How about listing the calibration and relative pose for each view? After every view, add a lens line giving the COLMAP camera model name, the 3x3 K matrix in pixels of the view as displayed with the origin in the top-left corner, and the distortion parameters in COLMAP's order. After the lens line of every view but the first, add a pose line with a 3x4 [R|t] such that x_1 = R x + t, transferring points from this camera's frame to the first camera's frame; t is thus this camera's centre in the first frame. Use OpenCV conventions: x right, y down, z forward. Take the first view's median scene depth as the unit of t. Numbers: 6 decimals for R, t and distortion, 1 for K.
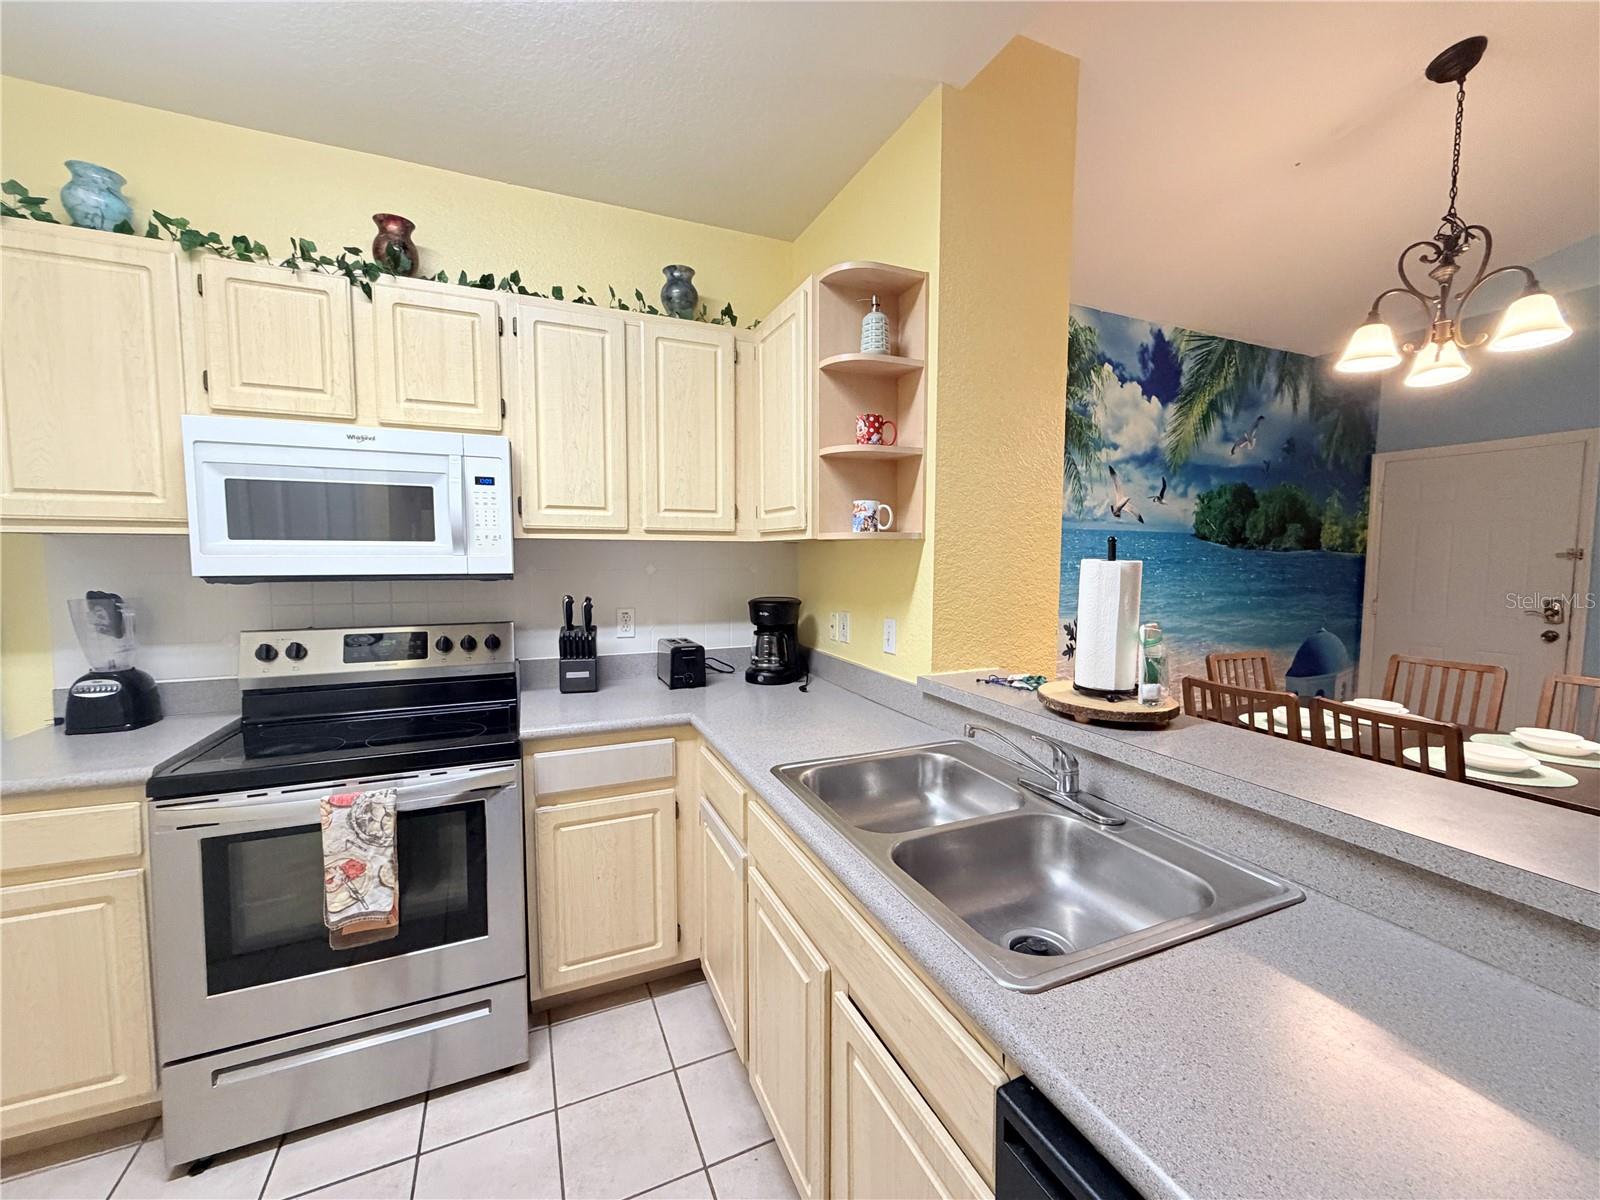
lens RADIAL K [[637.4, 0, 795.8], [0, 637.4, 602.1], [0, 0, 1]] dist [-0.000319, -0.000272]
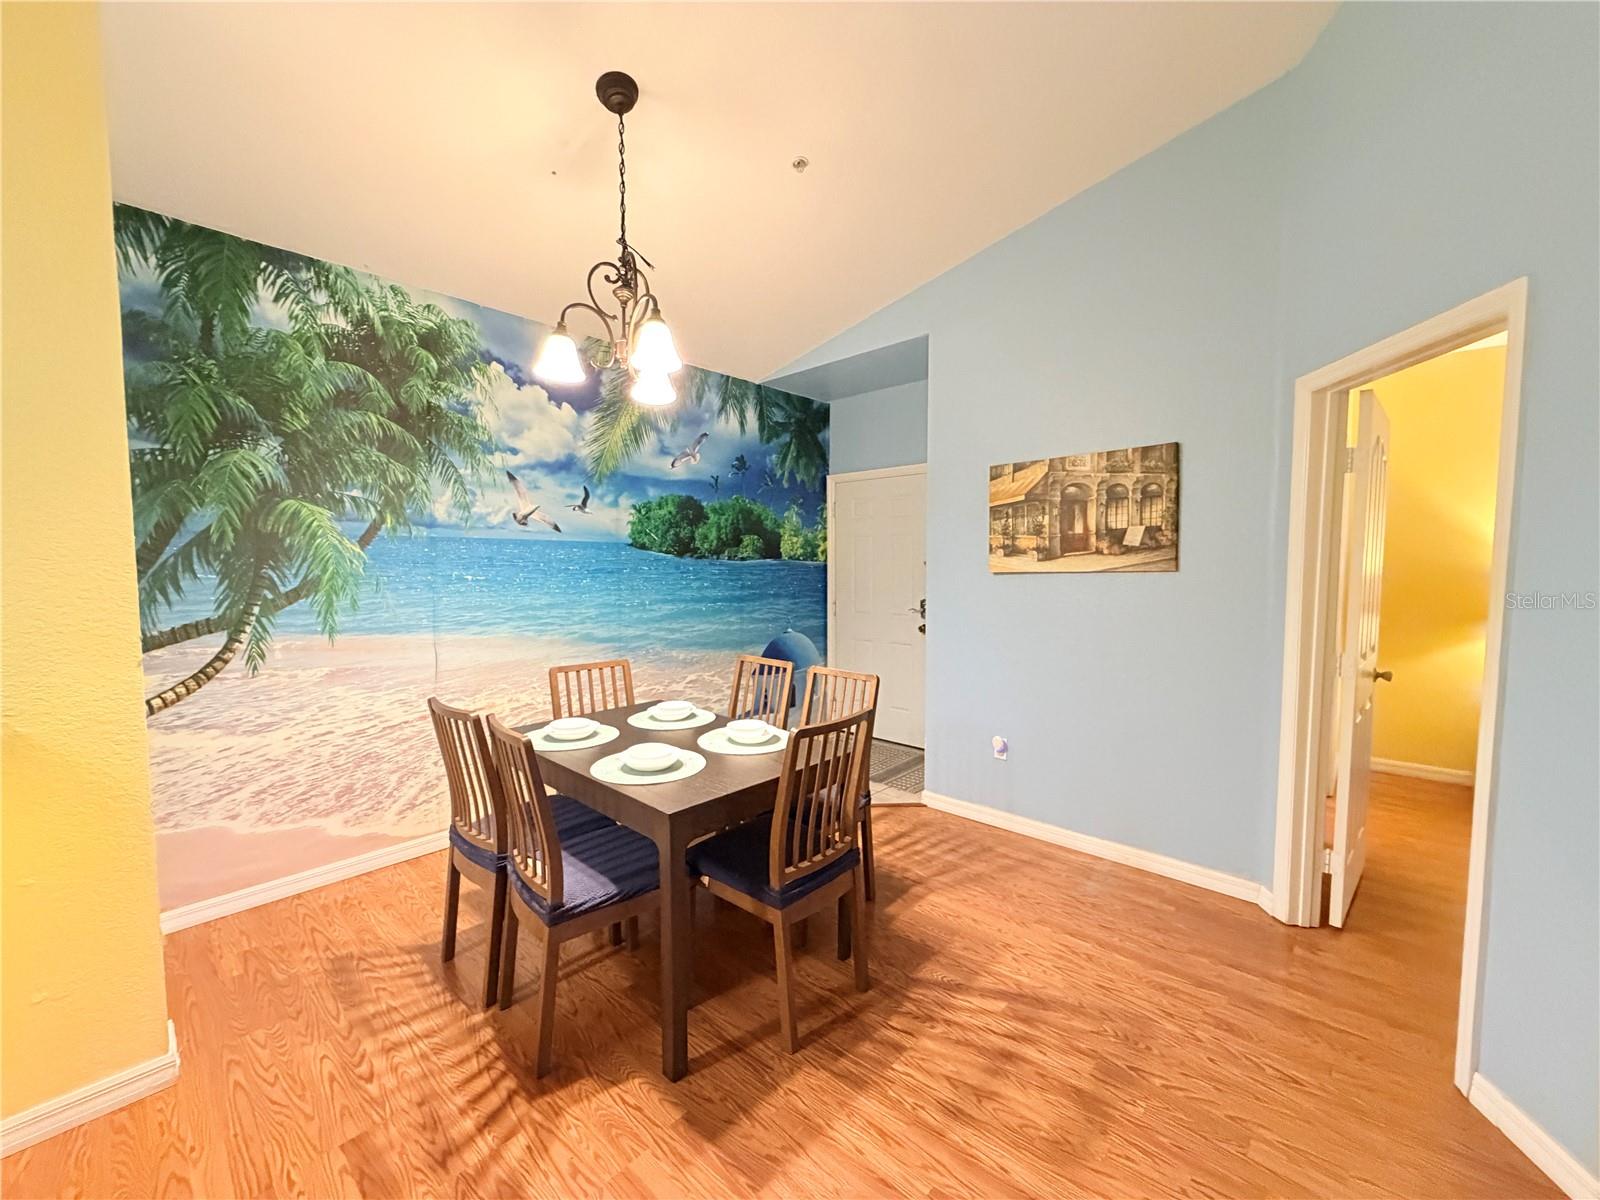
lens RADIAL K [[637.4, 0, 800.3], [0, 637.4, 602.8], [0, 0, 1]] dist [-0.000319, -0.000272]
pose [[0.918286, -0.029396, 0.394825, 0.463358], [0.034349, 0.999395, -0.005481, 0.001923], [-0.394425, 0.018595, 0.918740, -0.035105]]
